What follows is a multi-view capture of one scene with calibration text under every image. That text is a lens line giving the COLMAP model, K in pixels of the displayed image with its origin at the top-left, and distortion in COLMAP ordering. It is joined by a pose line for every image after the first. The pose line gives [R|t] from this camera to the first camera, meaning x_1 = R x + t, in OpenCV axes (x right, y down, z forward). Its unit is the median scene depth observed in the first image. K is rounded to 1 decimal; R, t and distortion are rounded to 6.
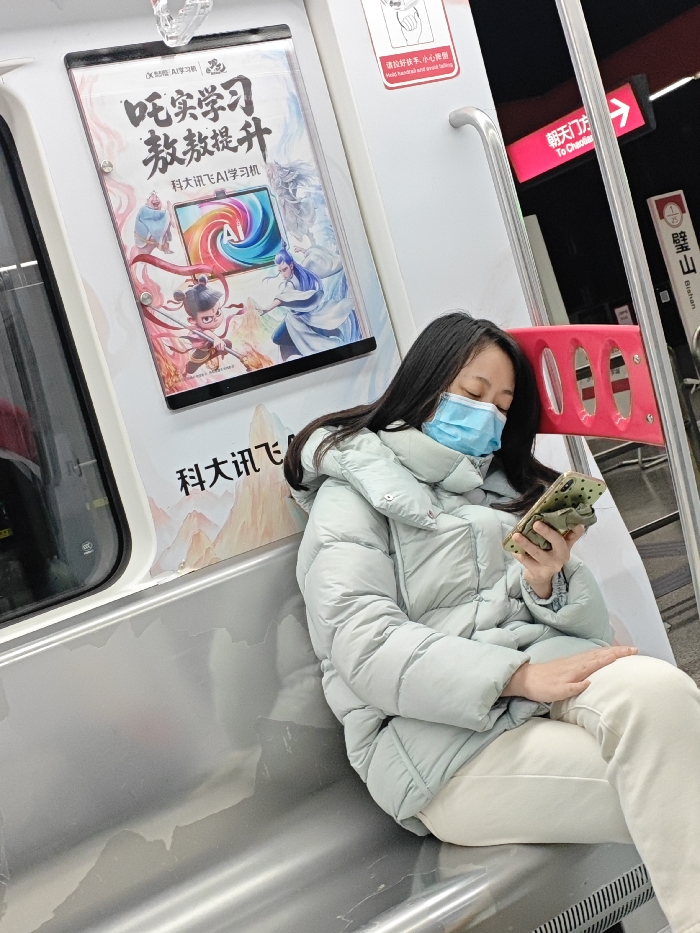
lens RADIAL K [[1307.4, 0, 350.0], [0, 1307.4, 466.5], [0, 0, 1]] dist [0.040511, 0.004463]
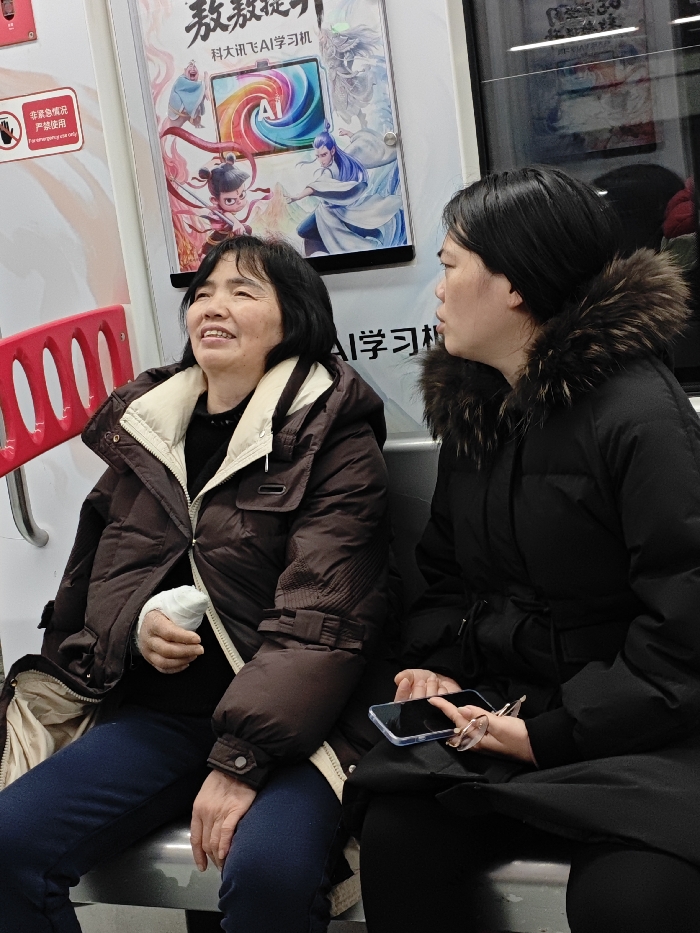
lens RADIAL K [[1307.4, 0, 350.0], [0, 1307.4, 466.5], [0, 0, 1]] dist [0.040511, 0.004463]
pose [[0.597552, 0.325589, -0.732751, 0.703373], [-0.125508, 0.940563, 0.315578, -0.240703], [0.791947, -0.096608, 0.602899, 0.464308]]
